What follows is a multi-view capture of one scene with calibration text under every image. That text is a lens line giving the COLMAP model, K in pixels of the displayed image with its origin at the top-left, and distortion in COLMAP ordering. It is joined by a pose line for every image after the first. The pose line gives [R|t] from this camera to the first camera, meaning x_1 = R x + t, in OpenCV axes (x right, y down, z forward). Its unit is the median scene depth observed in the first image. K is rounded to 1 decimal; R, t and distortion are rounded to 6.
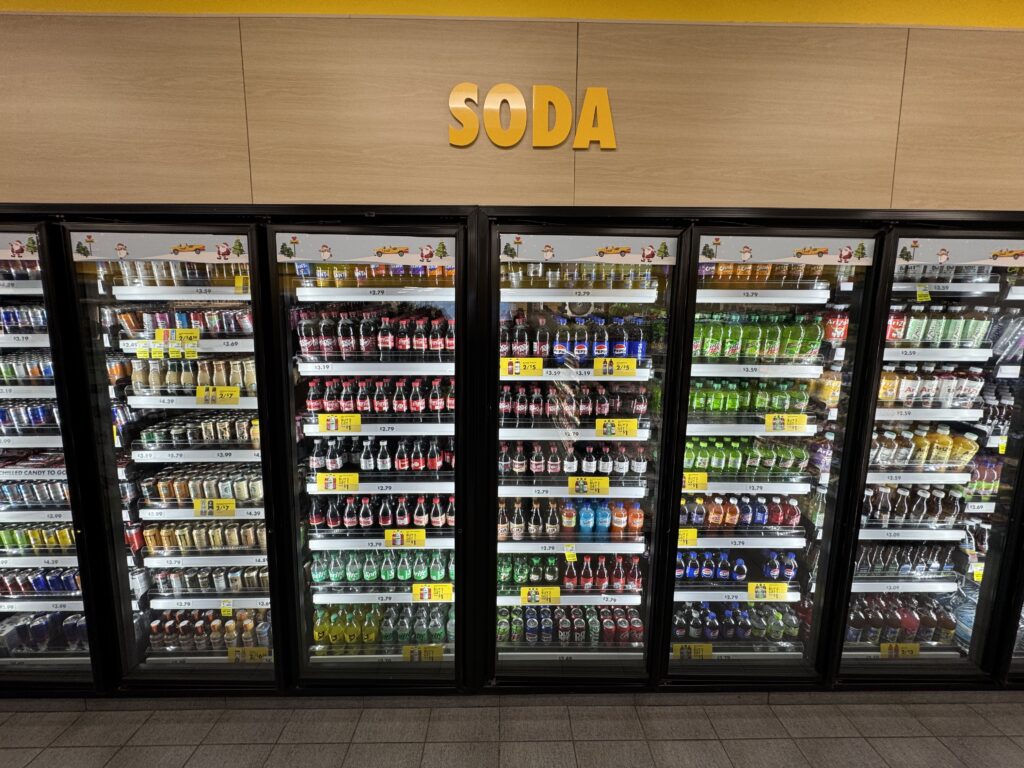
lens RADIAL K [[375.0, 0, 509.8], [0, 375.0, 381.3], [0, 0, 1]] dist [-0.005767, -0.000264]
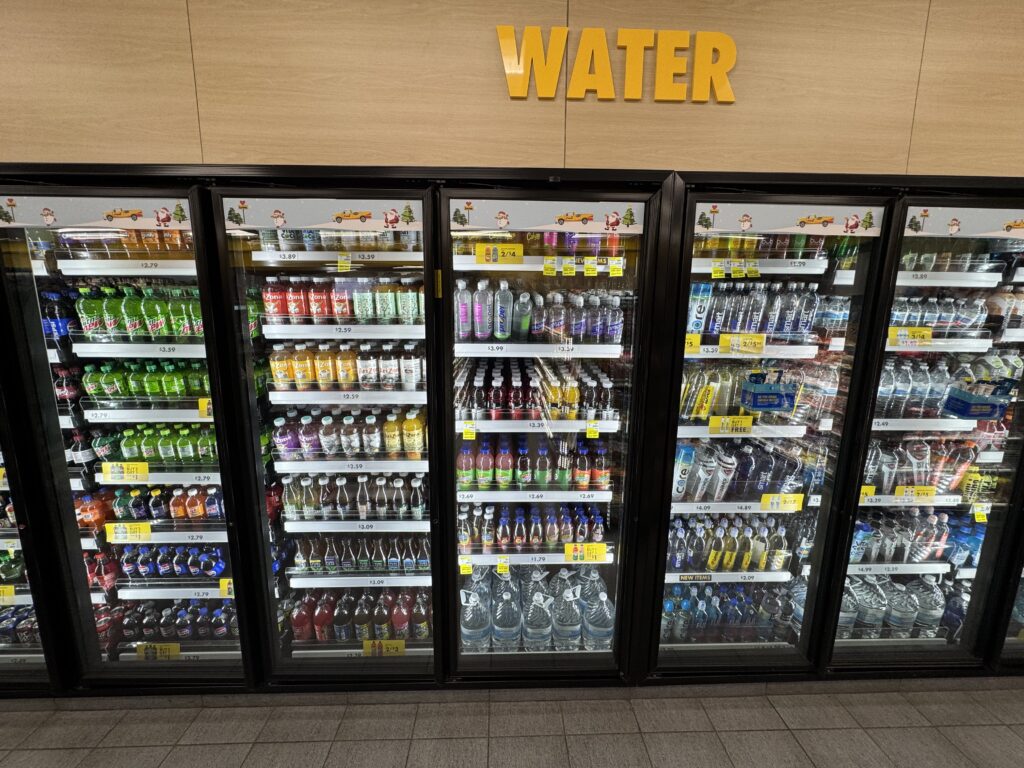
lens RADIAL K [[407.0, 0, 512.0], [0, 407.0, 384.0], [0, 0, 1]] dist [-0.001333, 0.000334]
pose [[0.999711, -0.006766, 0.023083, 0.395037], [0.005553, 0.998619, 0.052238, 0.001599], [-0.023405, -0.052095, 0.998368, -0.000955]]
